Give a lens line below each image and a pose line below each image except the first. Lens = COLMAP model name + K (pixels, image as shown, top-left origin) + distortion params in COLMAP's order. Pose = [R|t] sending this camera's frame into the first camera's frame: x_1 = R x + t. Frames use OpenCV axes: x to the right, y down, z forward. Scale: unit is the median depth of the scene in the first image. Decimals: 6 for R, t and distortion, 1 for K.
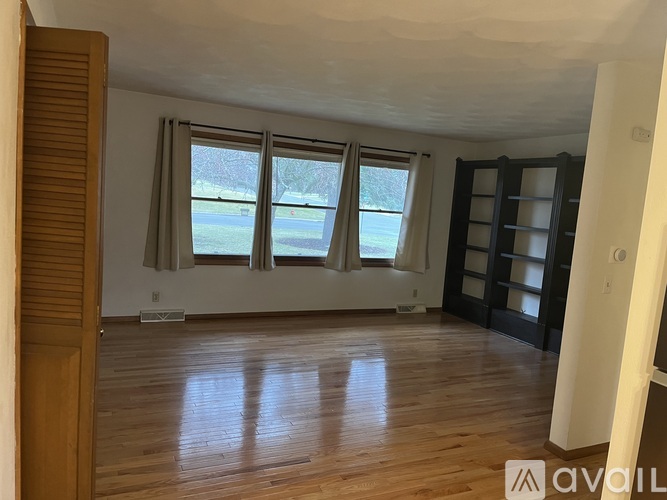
lens RADIAL K [[506.9, 0, 333.5], [0, 506.9, 250.0], [0, 0, 1]] dist [0.001268, -0.004950]
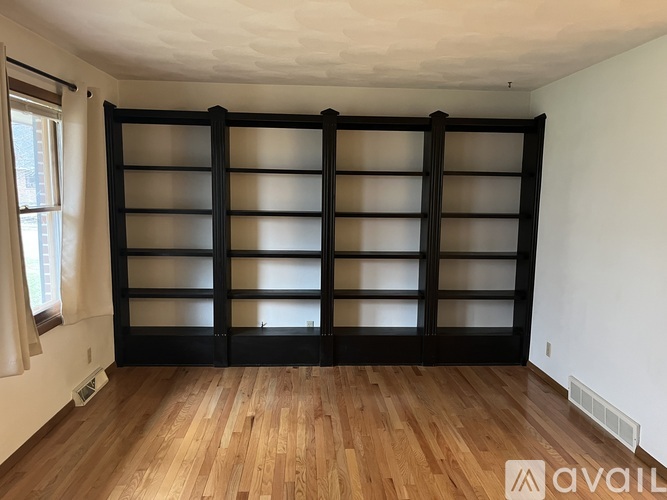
lens RADIAL K [[512.8, 0, 333.5], [0, 512.8, 250.0], [0, 0, 1]] dist [0.058271, -0.000782]
pose [[0.366268, -0.180783, 0.912779, -0.270662], [0.110621, 0.982448, 0.150193, -0.095015], [-0.923911, 0.045962, 0.379838, 0.670913]]
